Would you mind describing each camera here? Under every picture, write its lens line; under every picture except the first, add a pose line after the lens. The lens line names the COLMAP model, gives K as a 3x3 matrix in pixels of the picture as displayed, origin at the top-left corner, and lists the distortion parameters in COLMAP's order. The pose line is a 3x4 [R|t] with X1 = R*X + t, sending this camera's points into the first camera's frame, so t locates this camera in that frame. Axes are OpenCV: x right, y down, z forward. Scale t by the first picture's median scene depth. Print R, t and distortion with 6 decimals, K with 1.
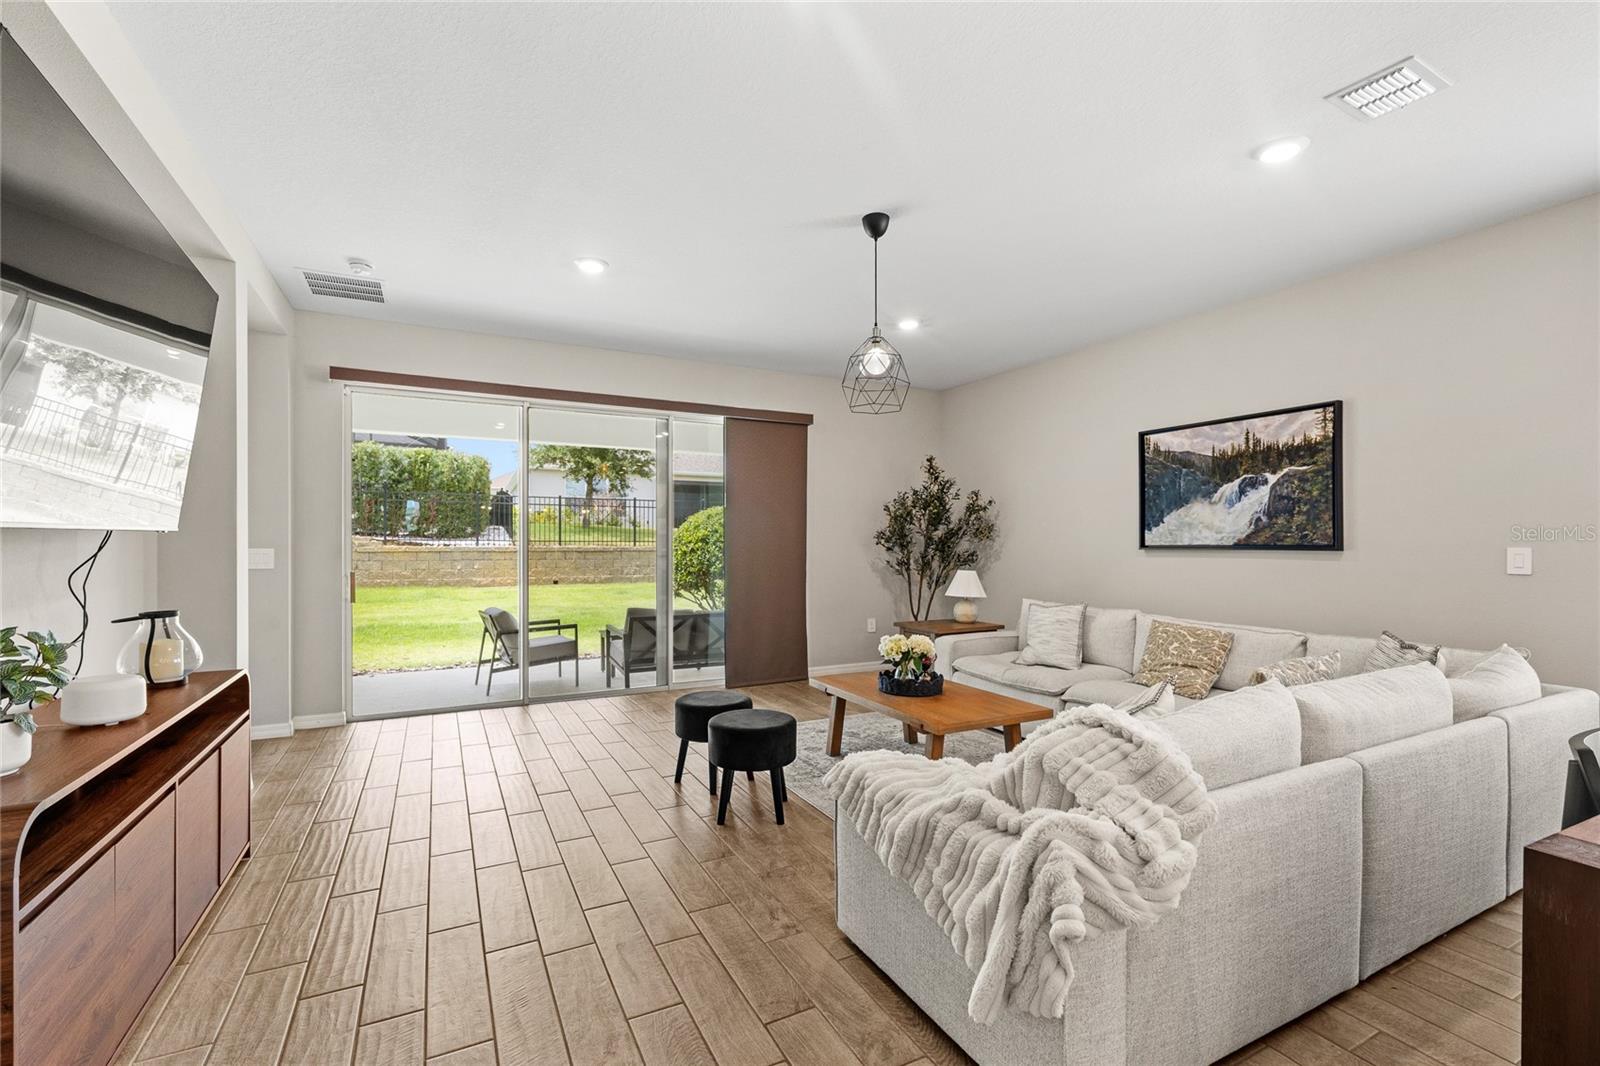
lens RADIAL K [[697.8, 0, 782.5], [0, 697.8, 543.6], [0, 0, 1]] dist [0.001492, -0.000215]
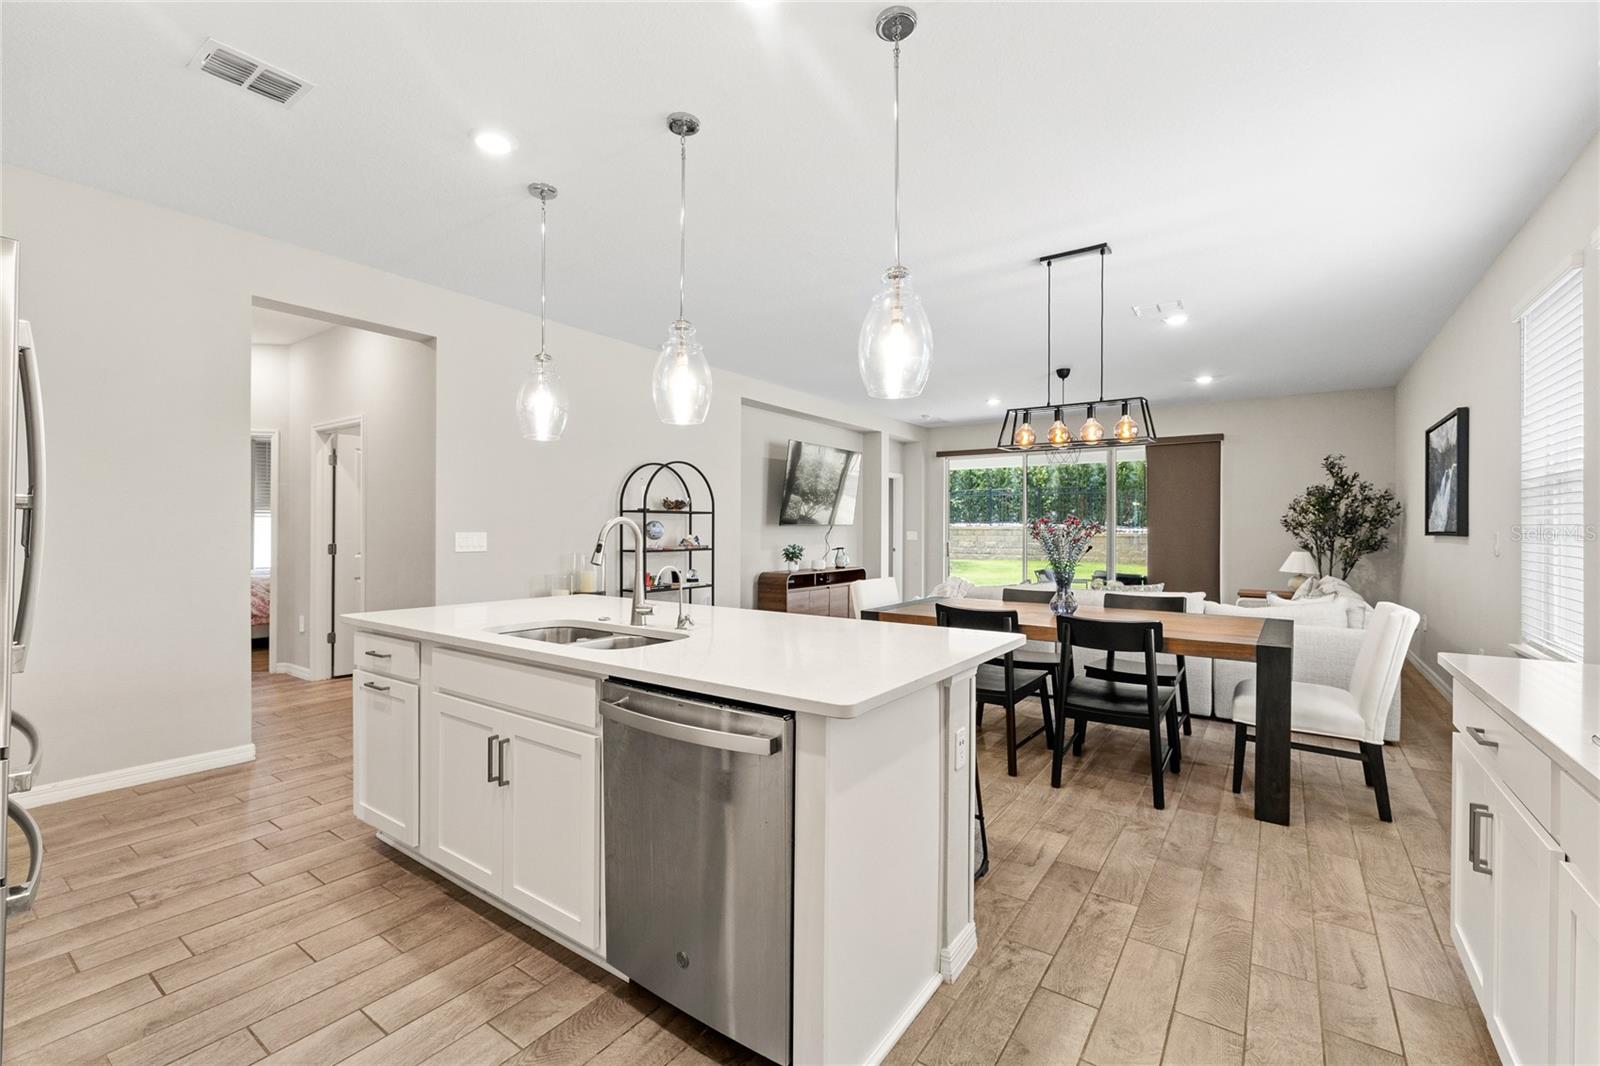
lens RADIAL K [[683.6, 0, 808.9], [0, 683.6, 538.3], [0, 0, 1]] dist [0.000556, 0.000225]
pose [[0.487869, 0.011623, -0.872839, 1.088069], [-0.002295, 0.999925, 0.012033, 0.002407], [0.872914, -0.003868, 0.487859, -0.444419]]
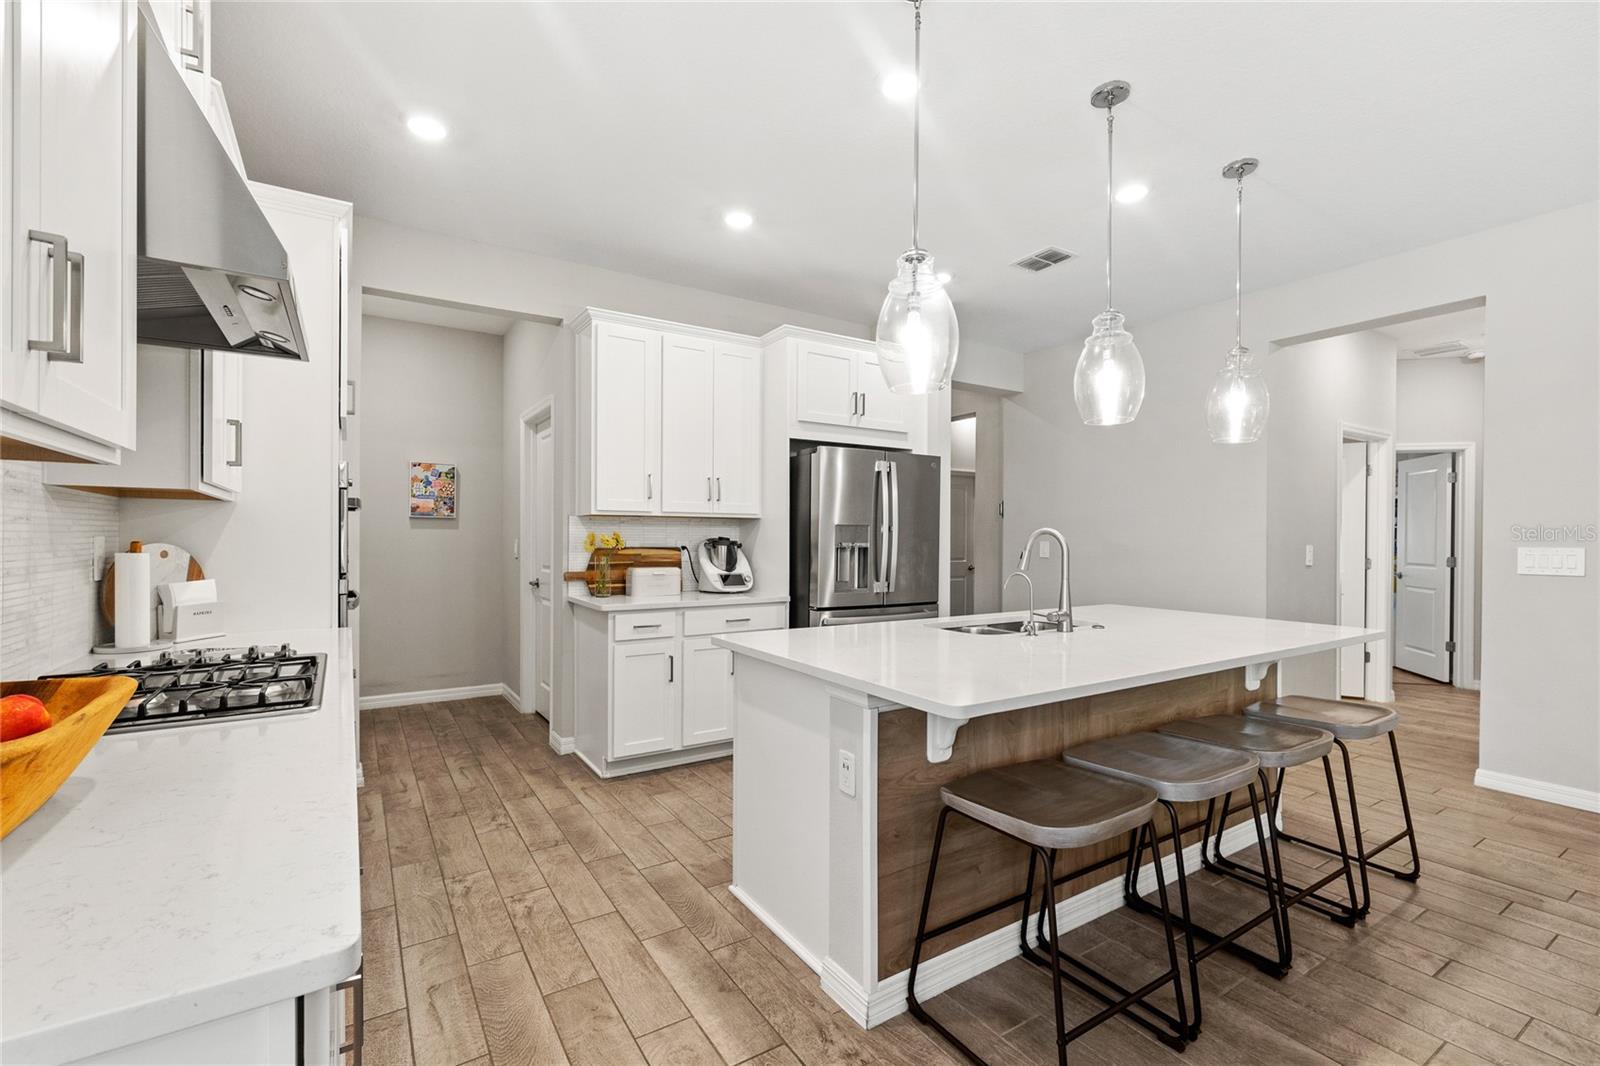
lens RADIAL K [[683.6, 0, 795.7], [0, 683.6, 532.4], [0, 0, 1]] dist [0.000556, 0.000225]
pose [[-0.992806, -0.008859, -0.119402, 0.849140], [-0.008258, 0.999951, -0.005530, 0.001021], [0.119445, -0.004505, -0.992831, 0.222257]]
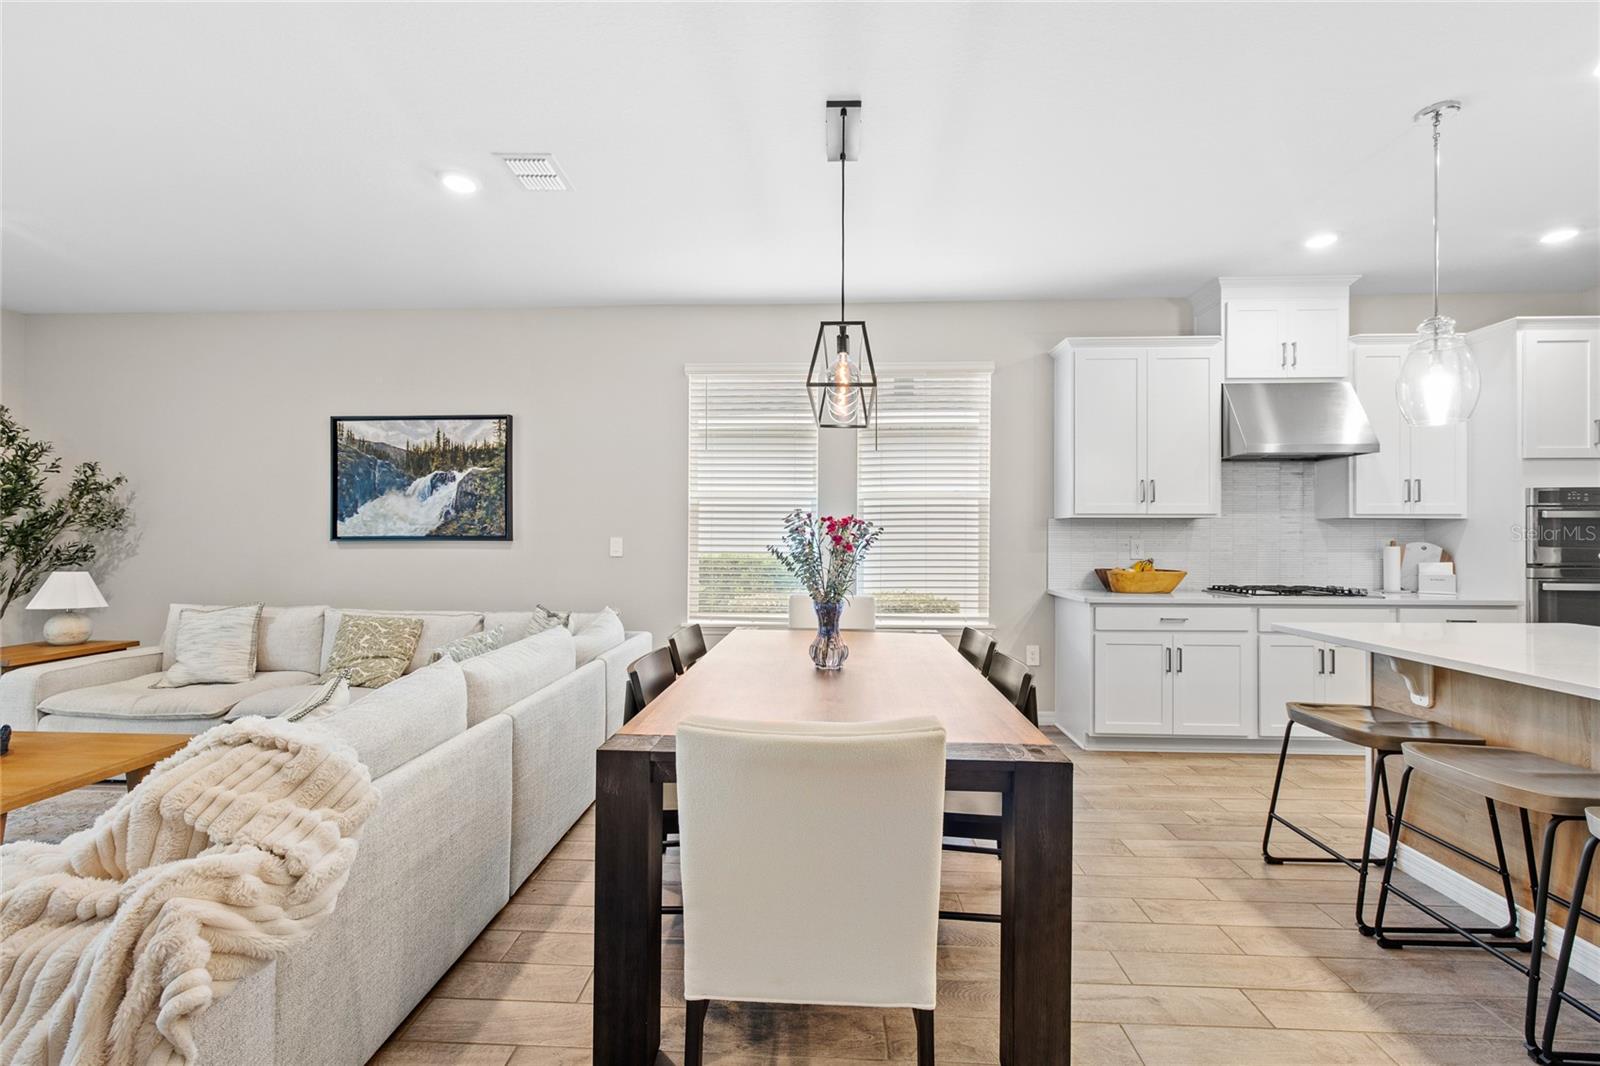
lens RADIAL K [[683.6, 0, 802.8], [0, 683.6, 529.9], [0, 0, 1]] dist [0.000556, 0.000225]
pose [[0.486046, 0.008249, 0.873894, 0.016000], [-0.000345, 0.999957, -0.009247, 0.002019], [-0.873933, 0.004193, 0.486028, -0.005522]]
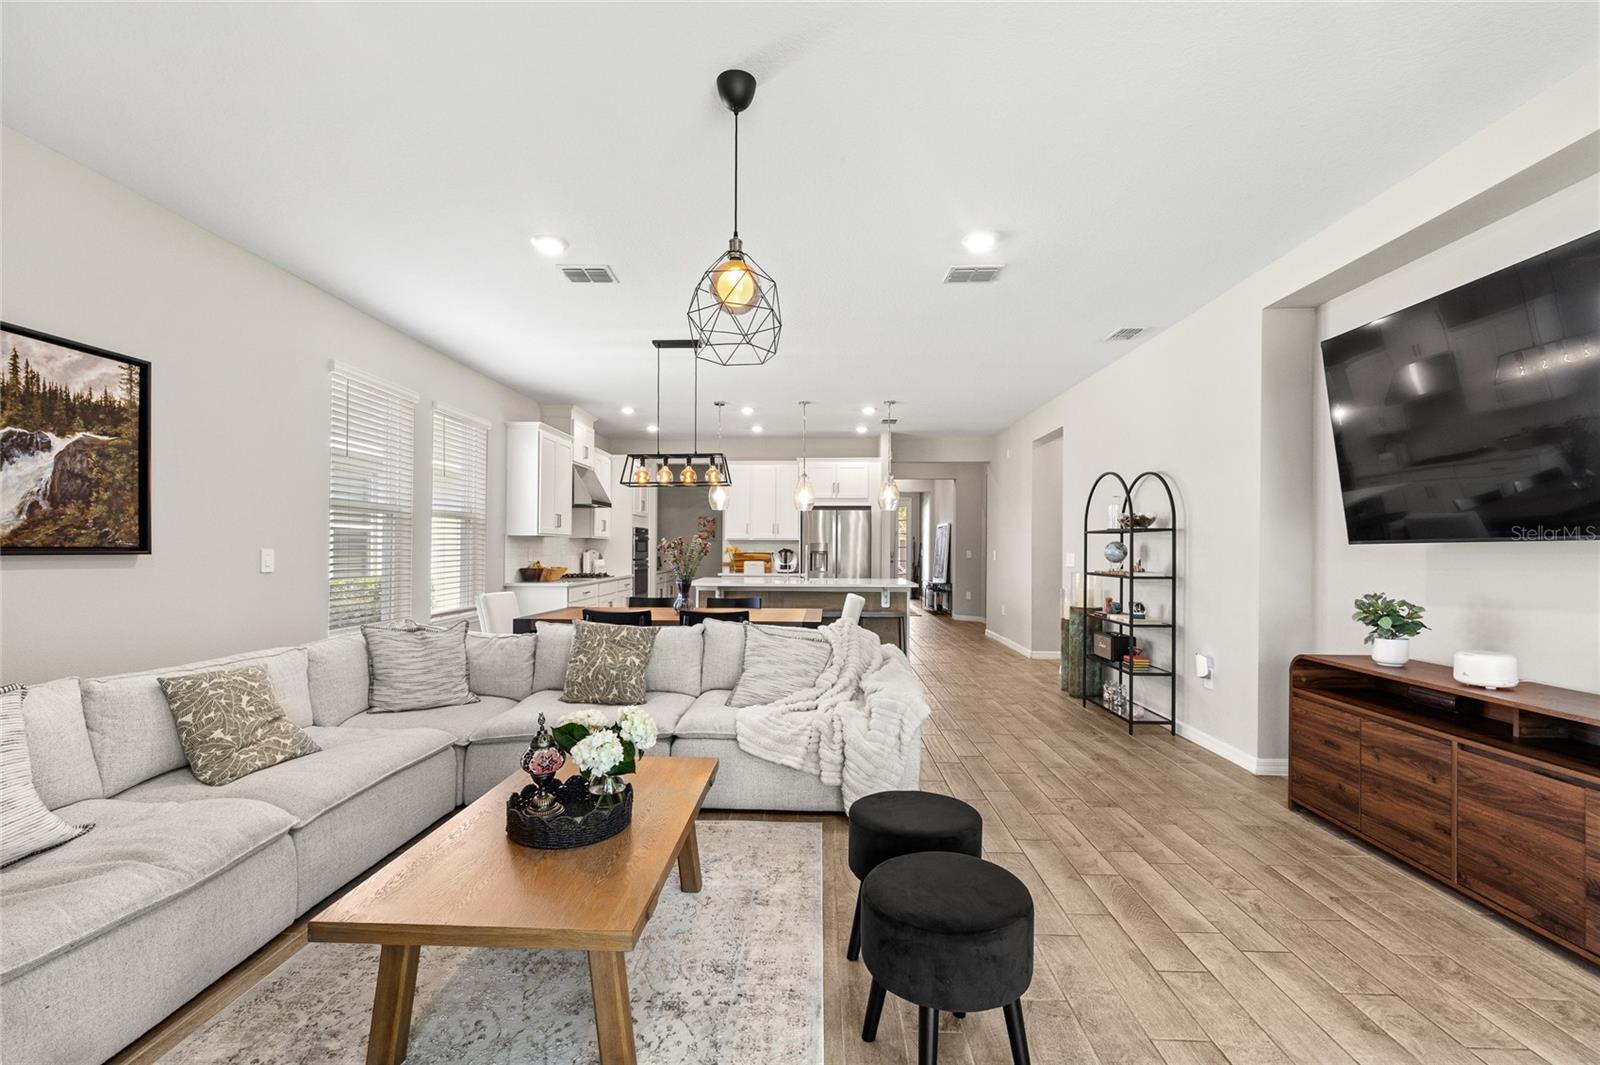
lens RADIAL K [[683.6, 0, 792.8], [0, 683.6, 551.4], [0, 0, 1]] dist [0.000556, 0.000225]
pose [[-0.879695, -0.008781, 0.475457, -0.176533], [-0.006488, 0.999958, 0.006463, -0.002223], [-0.475494, 0.002601, -0.879715, 1.140937]]
